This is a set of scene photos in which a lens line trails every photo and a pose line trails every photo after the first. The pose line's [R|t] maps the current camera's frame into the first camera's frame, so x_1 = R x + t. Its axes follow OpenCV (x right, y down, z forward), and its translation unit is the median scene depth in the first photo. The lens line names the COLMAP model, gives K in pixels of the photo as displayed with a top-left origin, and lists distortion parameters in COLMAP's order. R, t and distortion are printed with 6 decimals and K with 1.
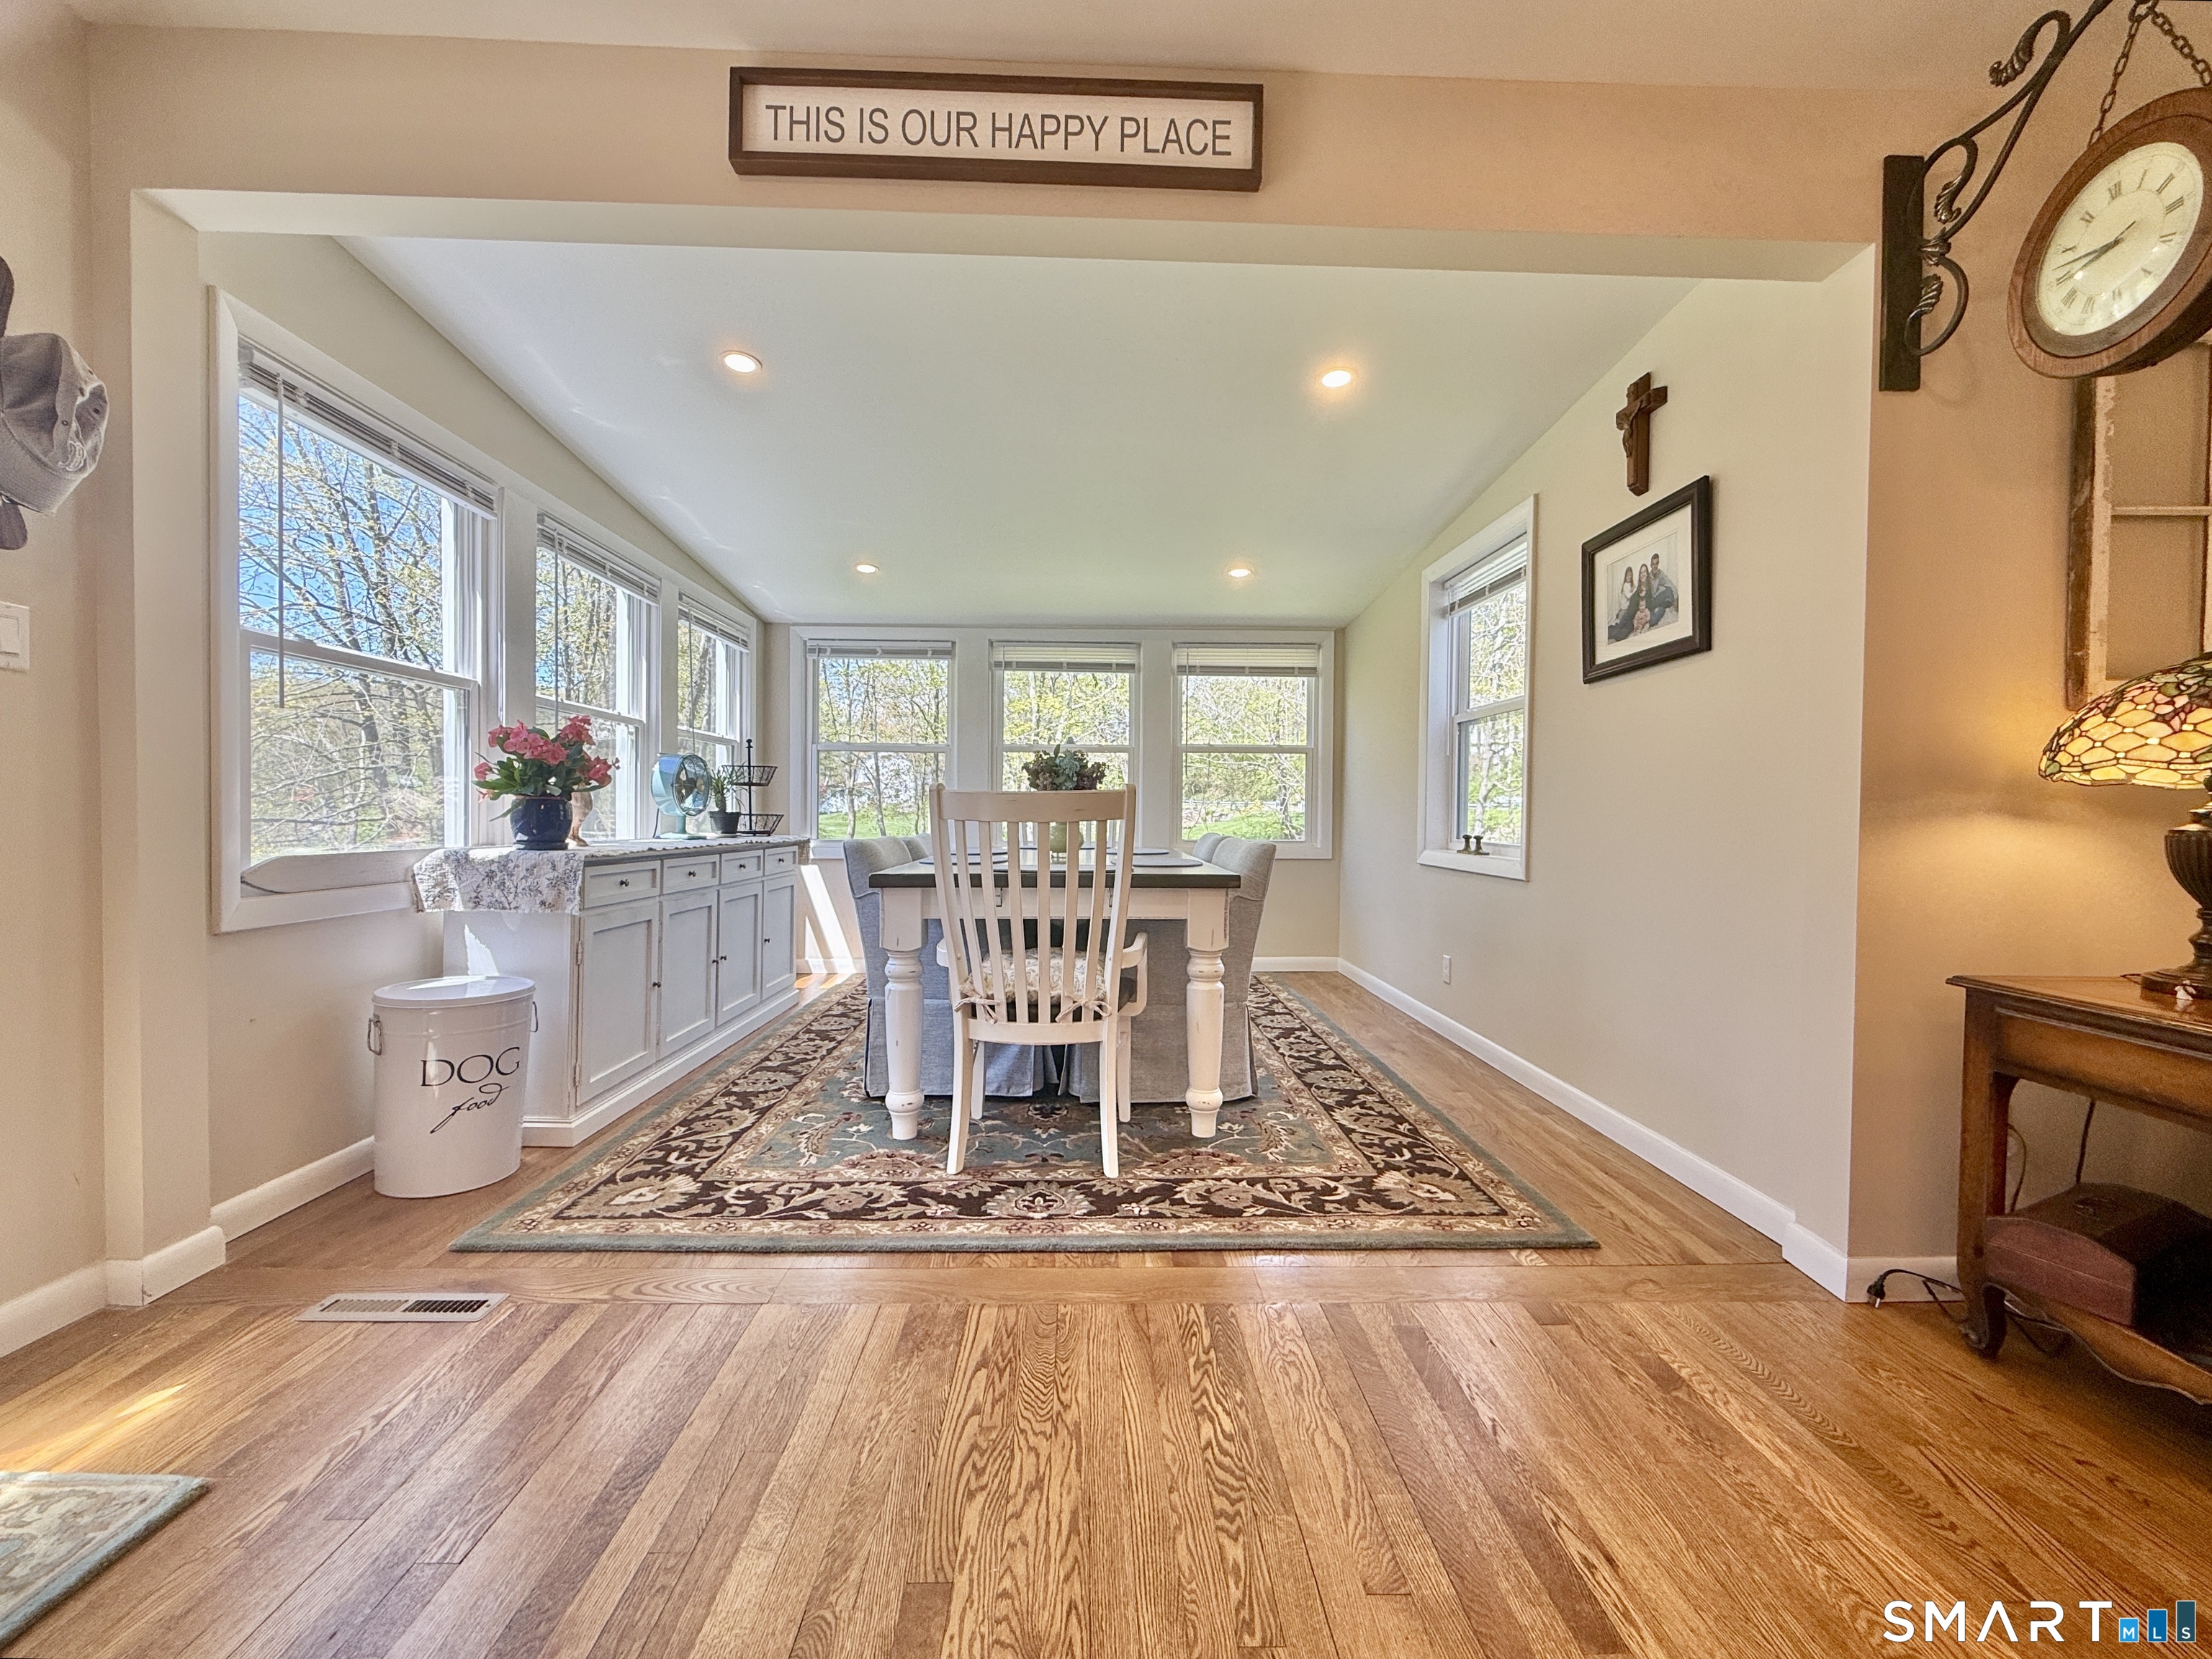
lens RADIAL K [[878.7, 0, 1109.0], [0, 878.7, 827.2], [0, 0, 1]] dist [0.000168, -0.000475]
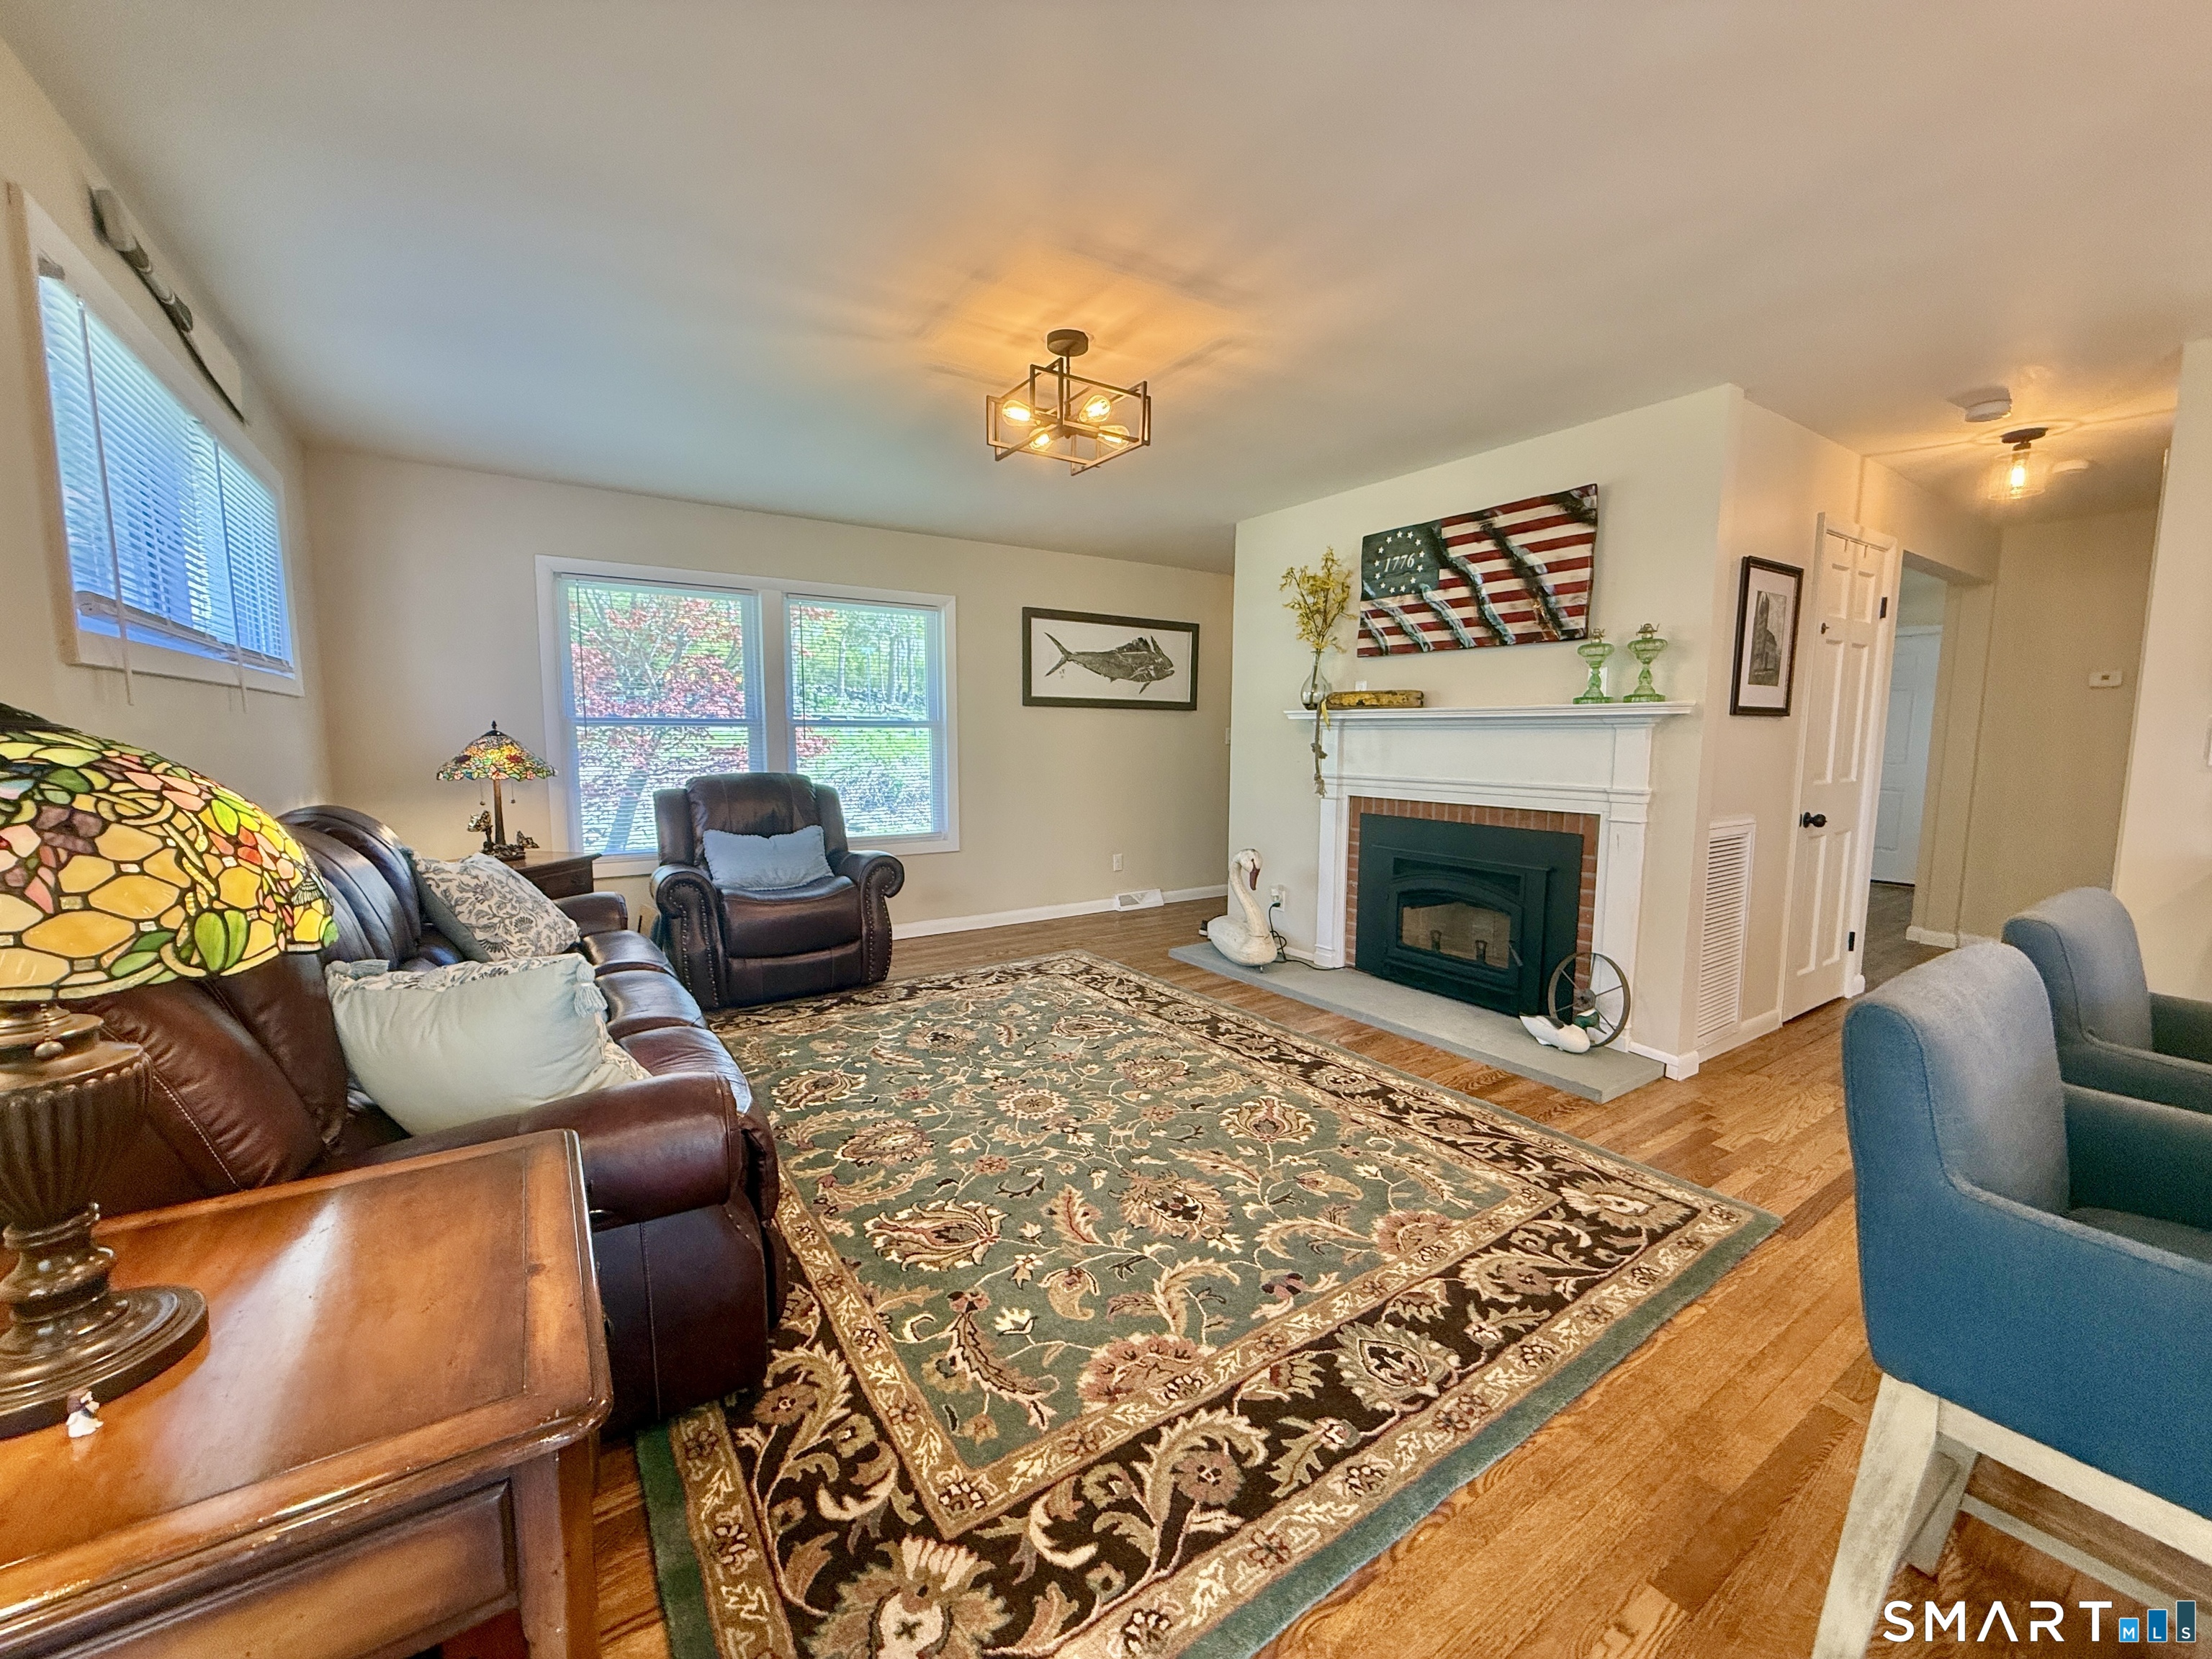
lens RADIAL K [[878.7, 0, 1098.9], [0, 878.7, 825.9], [0, 0, 1]] dist [0.000168, -0.000475]
pose [[0.849435, -0.065607, 0.523599, -0.675914], [0.012085, 0.994400, 0.104993, -0.146321], [-0.527555, -0.082857, 0.845471, 0.488775]]
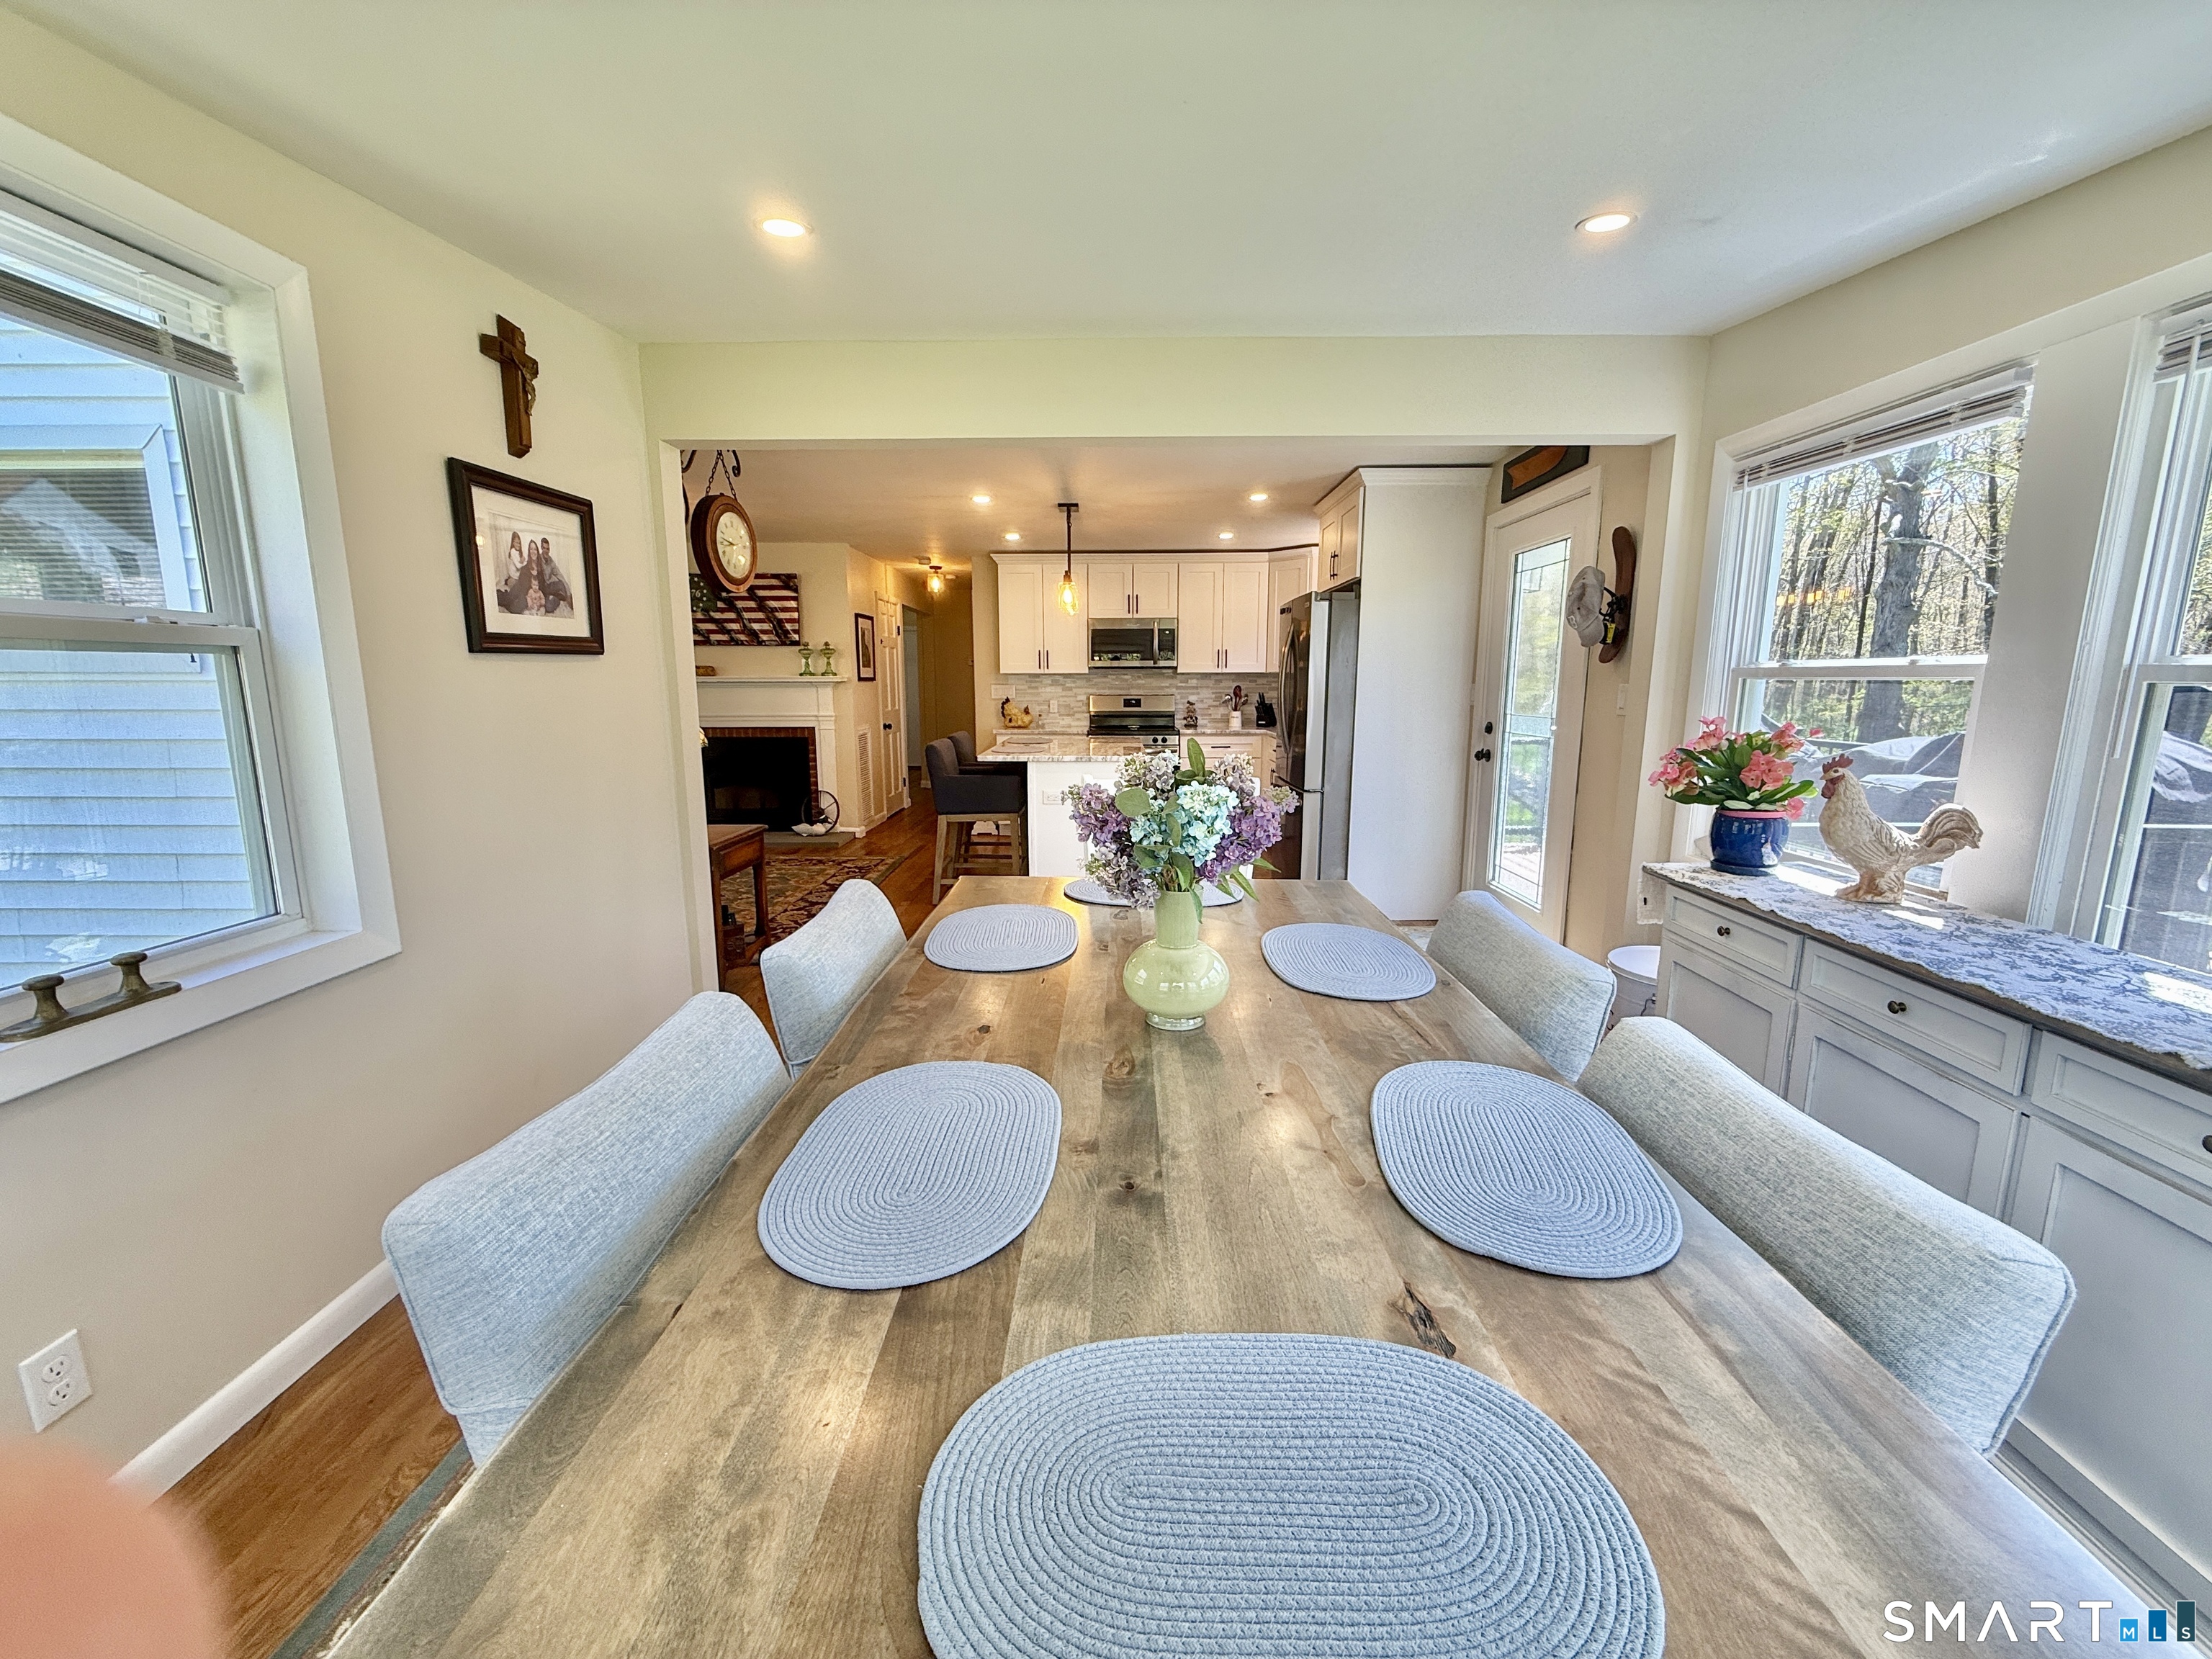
lens RADIAL K [[878.7, 0, 1099.2], [0, 878.7, 824.0], [0, 0, 1]] dist [0.000168, -0.000475]
pose [[0.046977, -0.173926, 0.983638, -2.397962], [0.010213, 0.984757, 0.173636, -0.198781], [-0.998844, 0.001889, 0.048037, 0.093685]]
